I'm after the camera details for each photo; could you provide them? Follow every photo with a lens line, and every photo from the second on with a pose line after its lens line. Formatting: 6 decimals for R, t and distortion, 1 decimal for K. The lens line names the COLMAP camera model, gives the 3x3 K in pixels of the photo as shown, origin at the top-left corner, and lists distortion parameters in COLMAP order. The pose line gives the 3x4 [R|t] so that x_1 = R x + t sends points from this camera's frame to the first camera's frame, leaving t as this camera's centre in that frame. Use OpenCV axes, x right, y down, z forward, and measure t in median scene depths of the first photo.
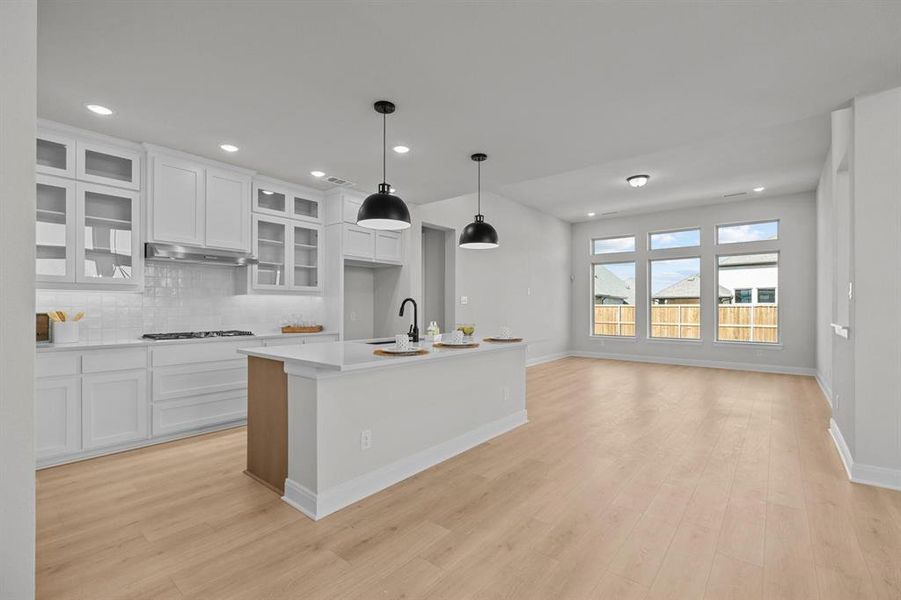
lens RADIAL K [[398.2, 0, 442.7], [0, 398.2, 306.8], [0, 0, 1]] dist [-0.003550, -0.001733]
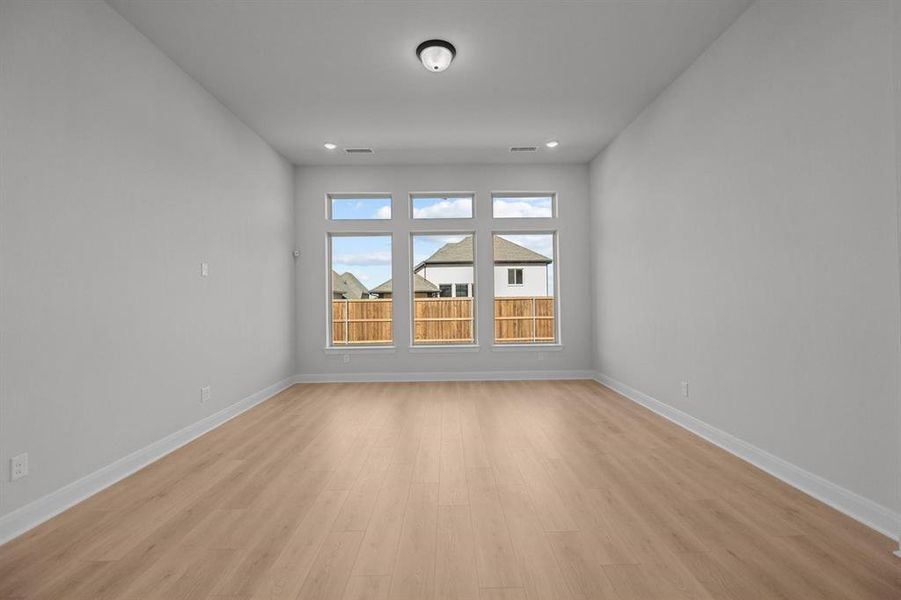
lens RADIAL K [[398.2, 0, 457.8], [0, 398.2, 294.9], [0, 0, 1]] dist [-0.003550, -0.001733]
pose [[0.748623, -0.000330, 0.662996, 0.220008], [0.013272, 0.999807, -0.014488, 0.002087], [-0.662863, 0.019645, 0.748483, 0.784898]]
